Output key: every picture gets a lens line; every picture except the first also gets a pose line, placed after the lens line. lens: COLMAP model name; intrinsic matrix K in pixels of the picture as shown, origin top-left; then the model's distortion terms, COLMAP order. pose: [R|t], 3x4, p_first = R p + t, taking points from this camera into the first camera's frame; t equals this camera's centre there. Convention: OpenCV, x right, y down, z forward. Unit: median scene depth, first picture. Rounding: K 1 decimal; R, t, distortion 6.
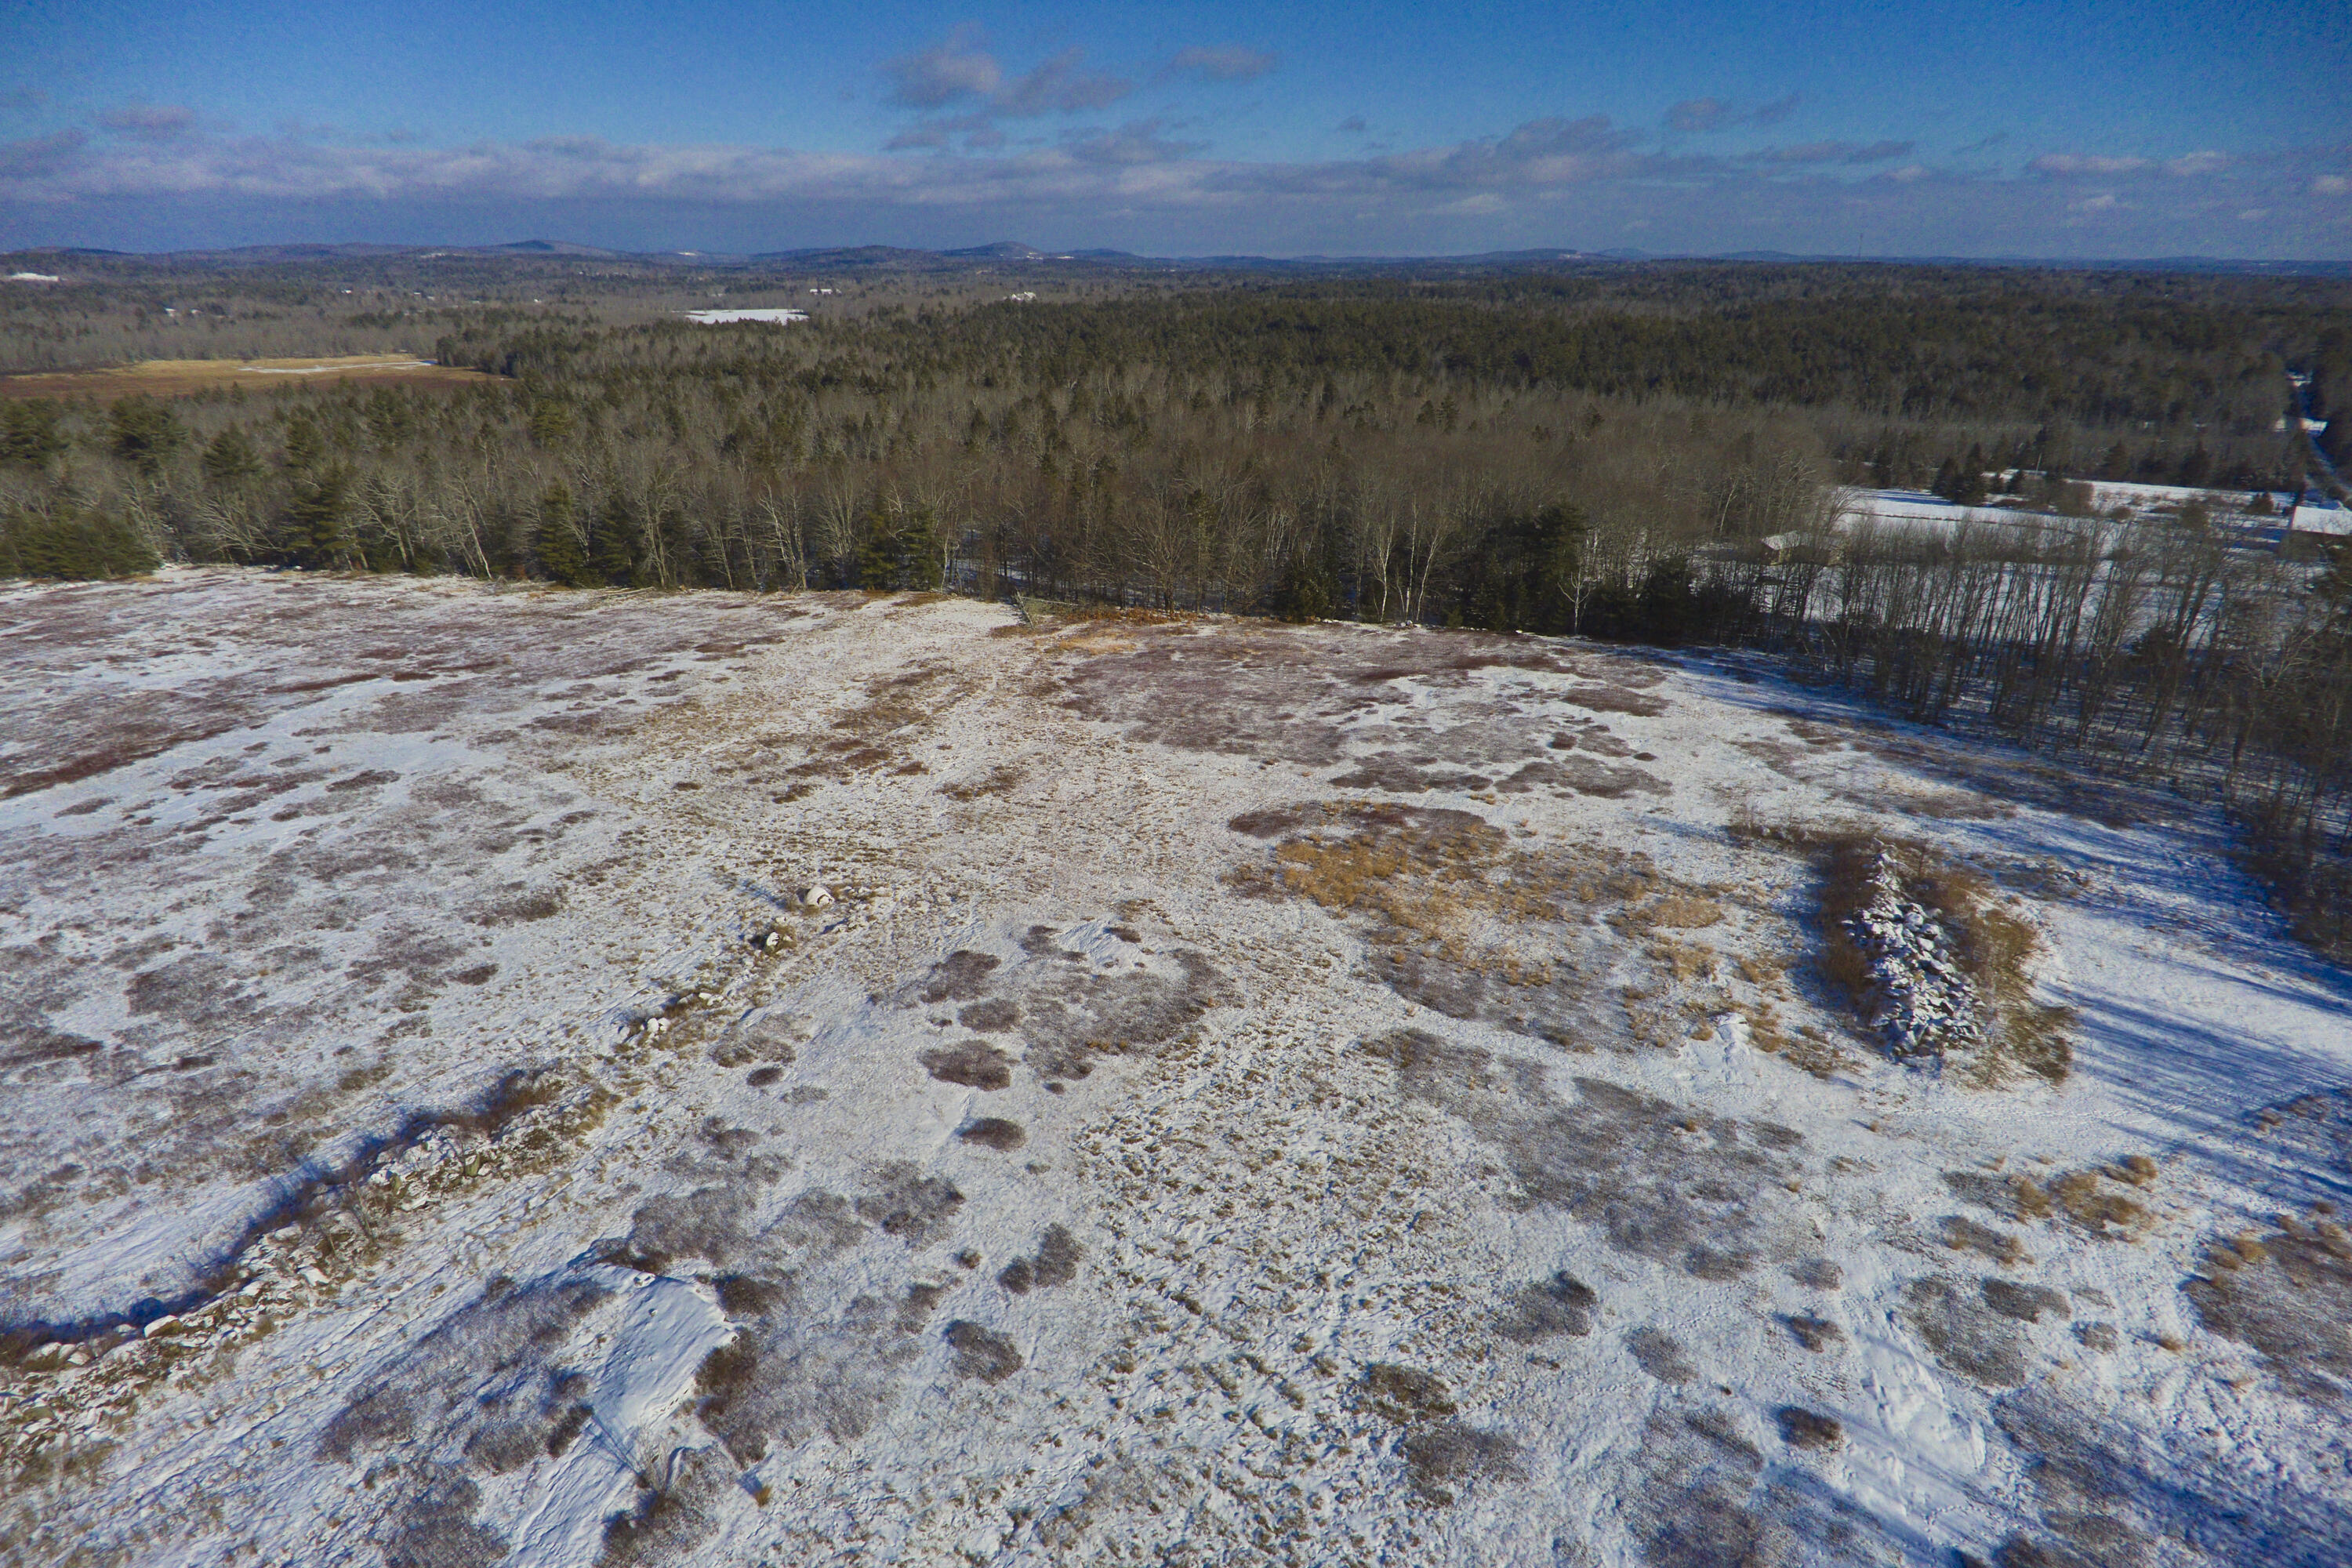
lens RADIAL K [[1325.8, 0, 1176.0], [0, 1325.8, 784.0], [0, 0, 1]] dist [-0.020336, -0.000481]
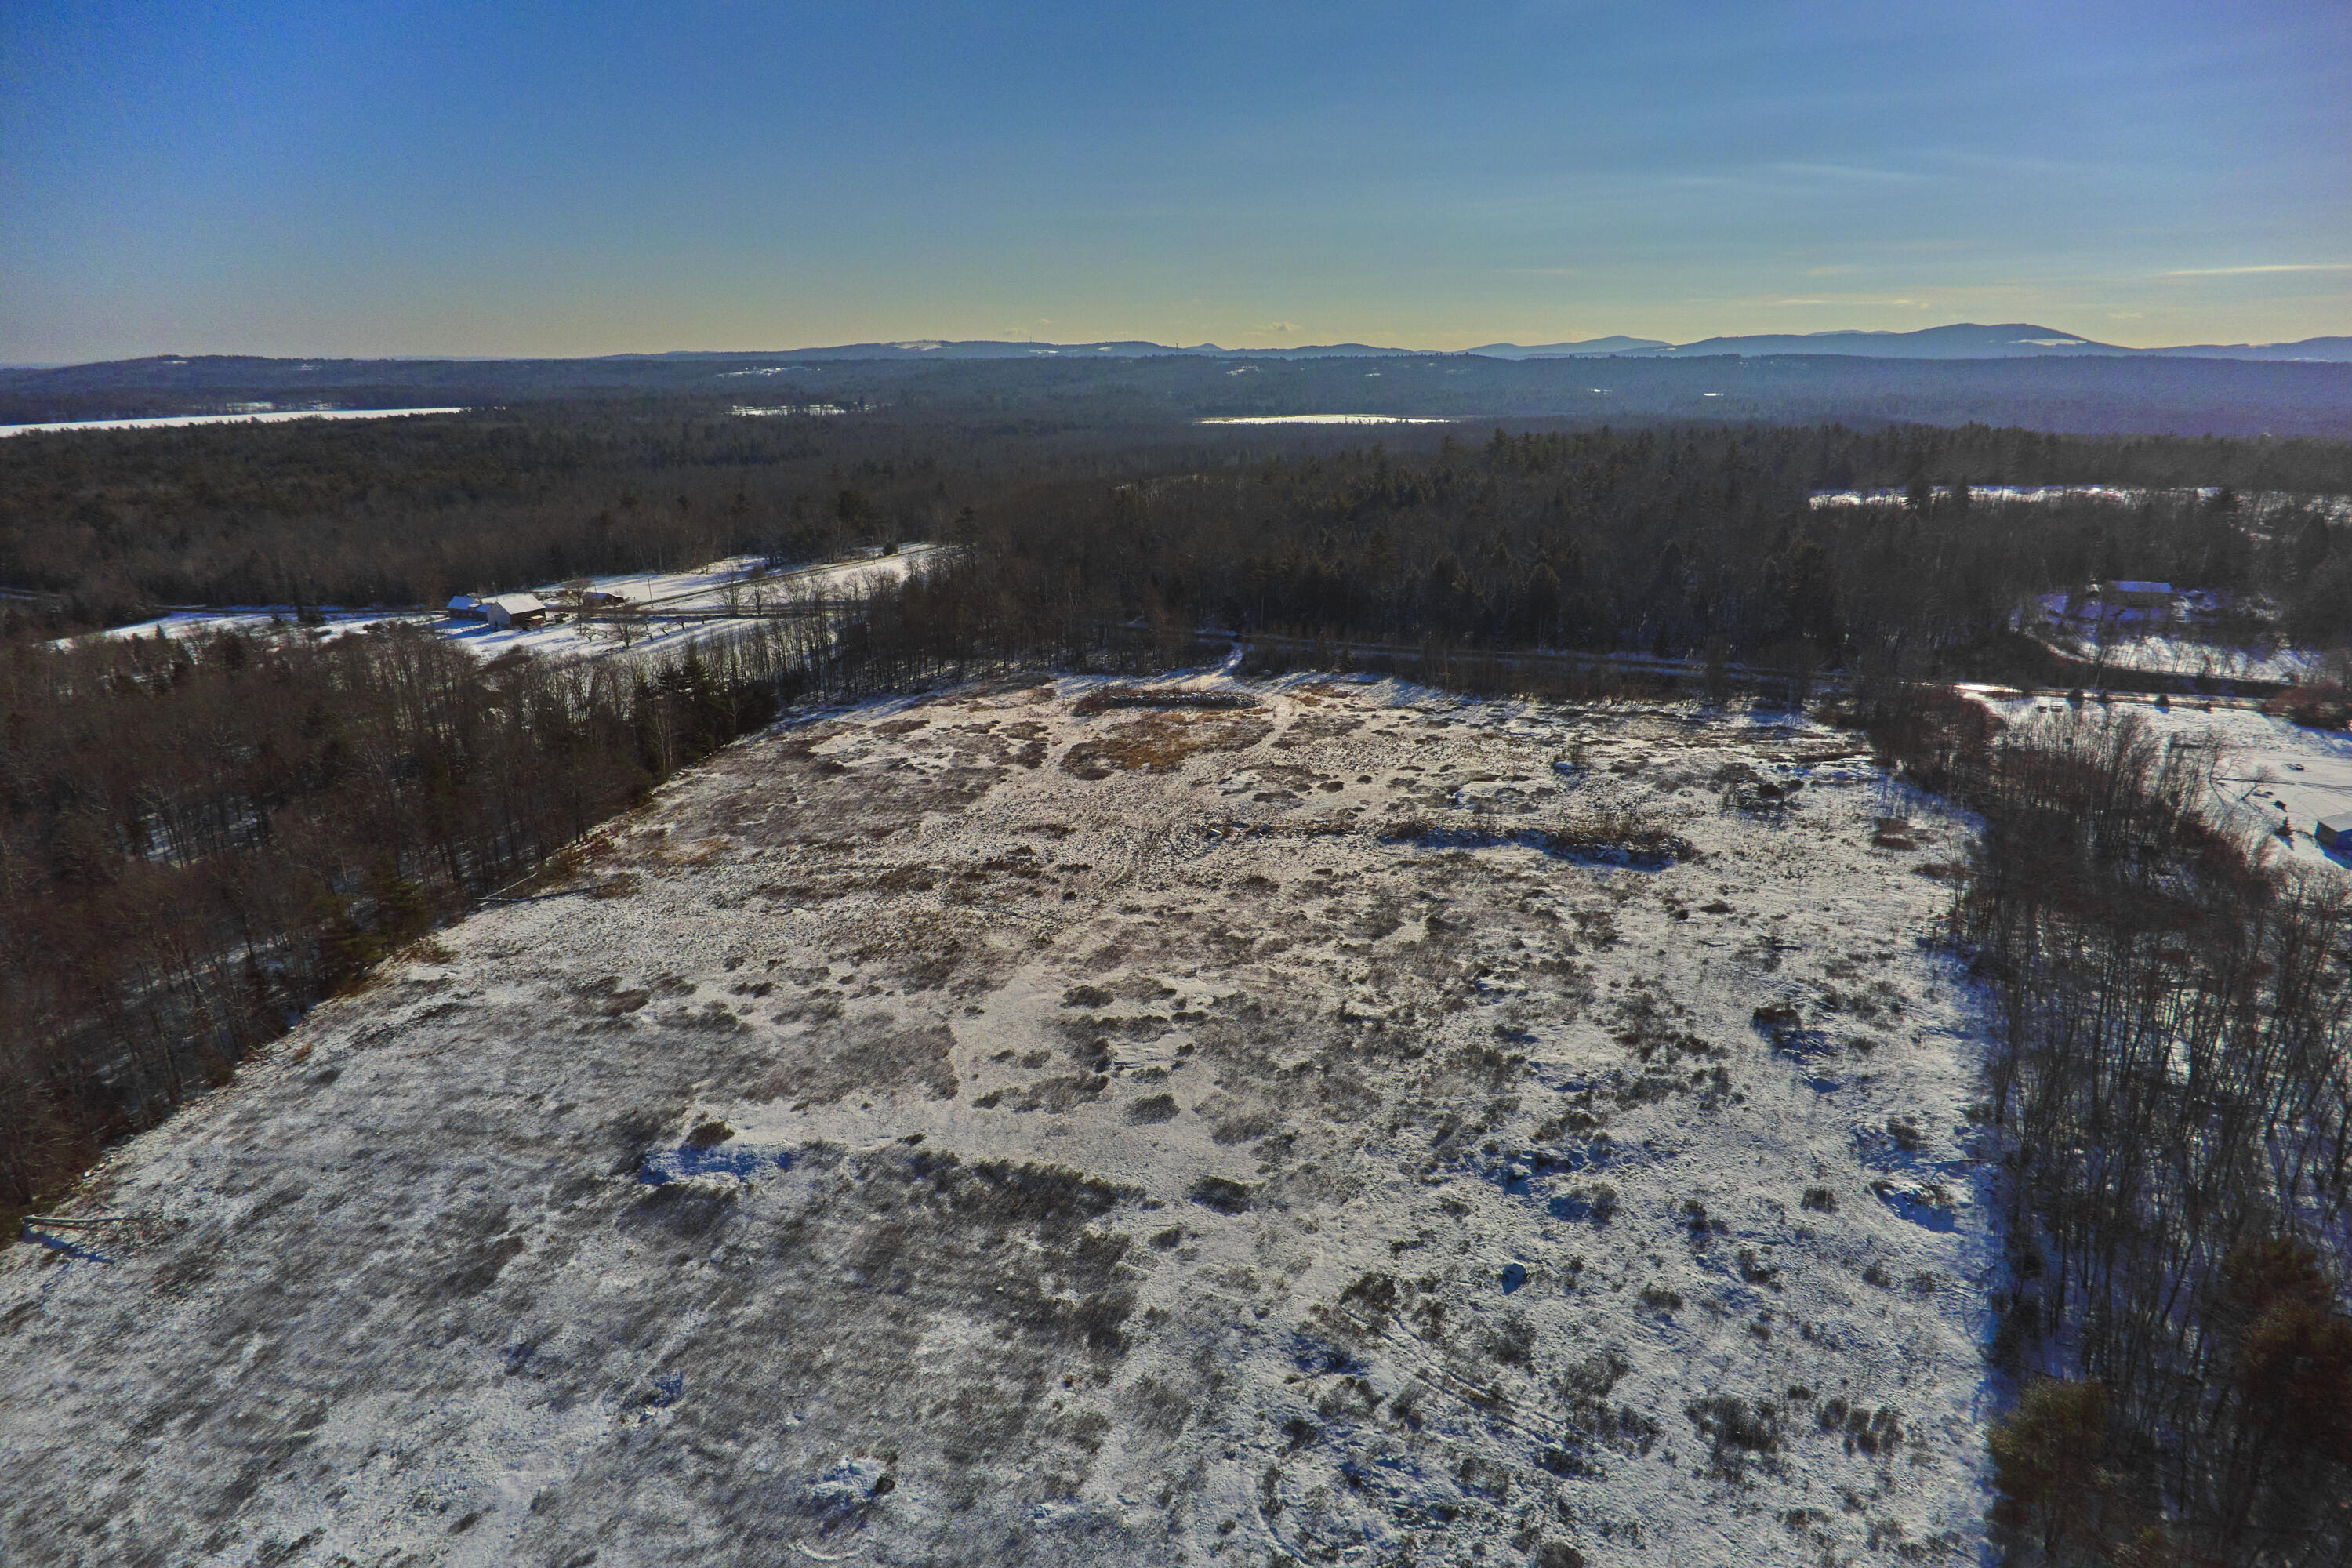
lens RADIAL K [[1308.5, 0, 1176.0], [0, 1308.5, 784.0], [0, 0, 1]] dist [-0.008619, 0.001646]
pose [[-0.183860, -0.310575, 0.932598, -1.917969], [0.366023, 0.858908, 0.358195, -0.659865], [-0.912262, 0.407210, -0.044241, 0.979353]]
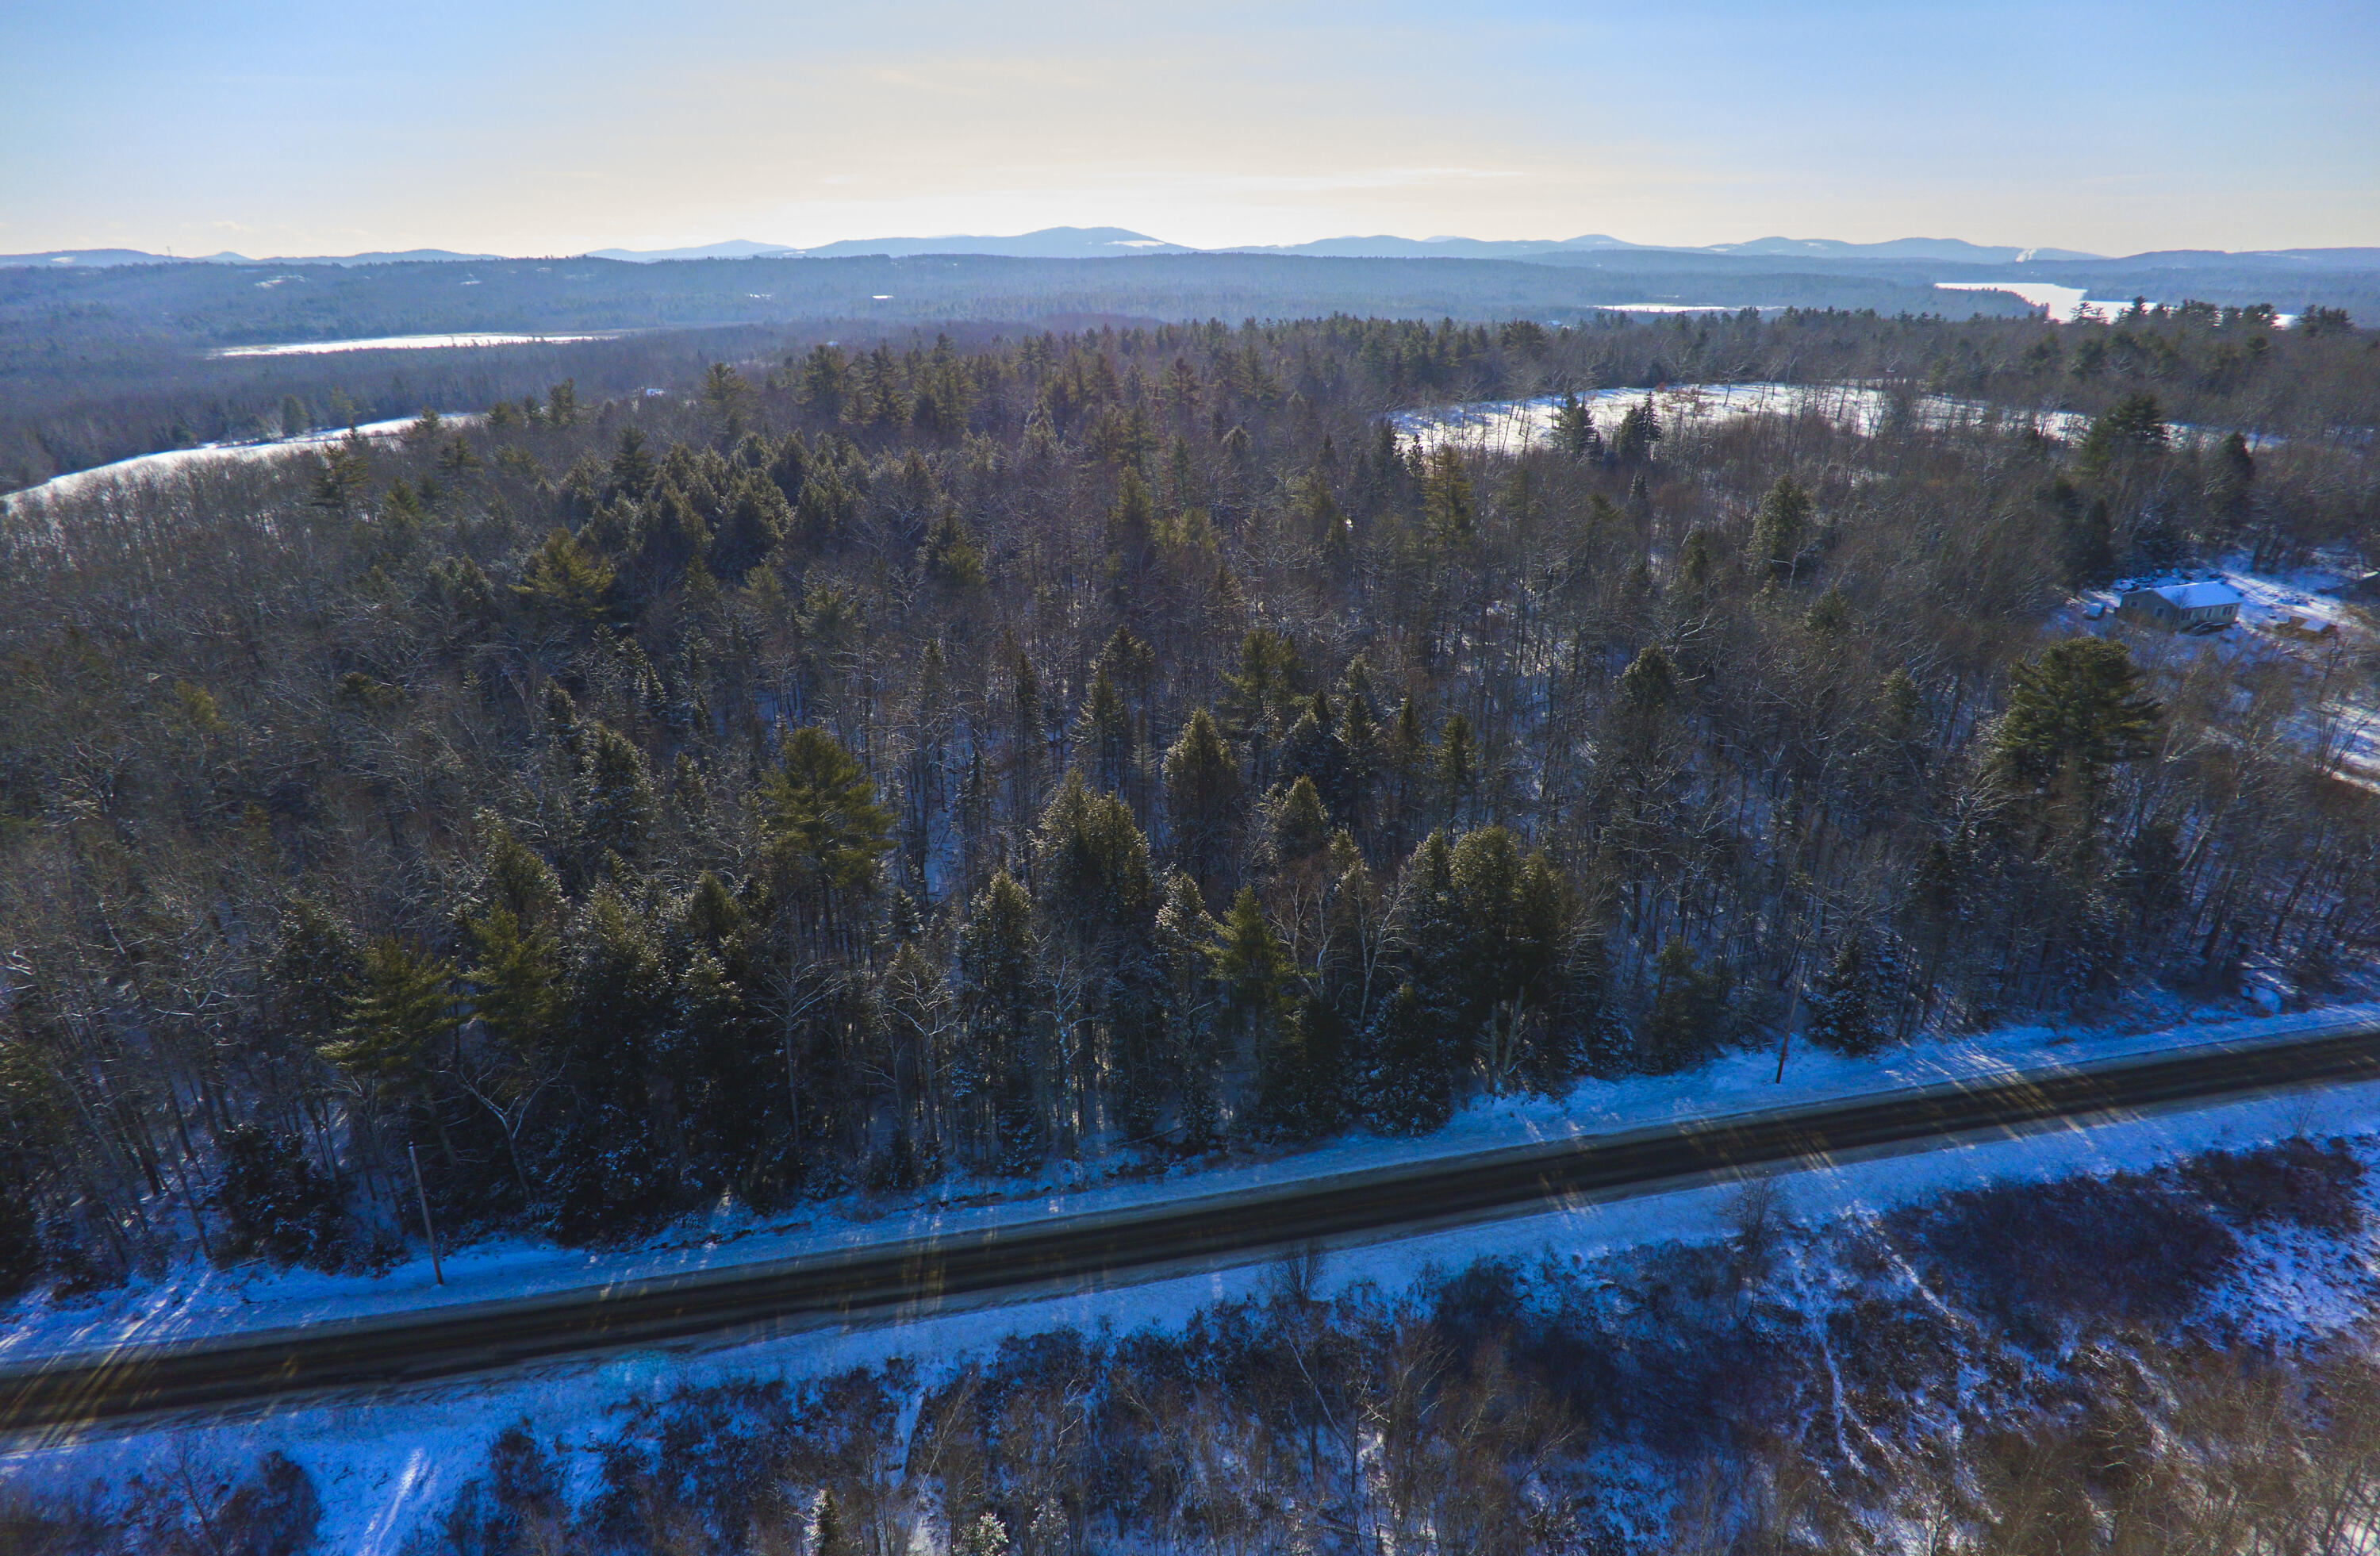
lens RADIAL K [[1336.3, 0, 1190.0], [0, 1336.3, 778.0], [0, 0, 1]] dist [-0.015331, 0.000445]
pose [[-0.719431, -0.252944, 0.646869, 0.306496], [0.260665, 0.764929, 0.589014, -0.326391], [-0.643796, 0.592371, -0.484379, 0.442590]]
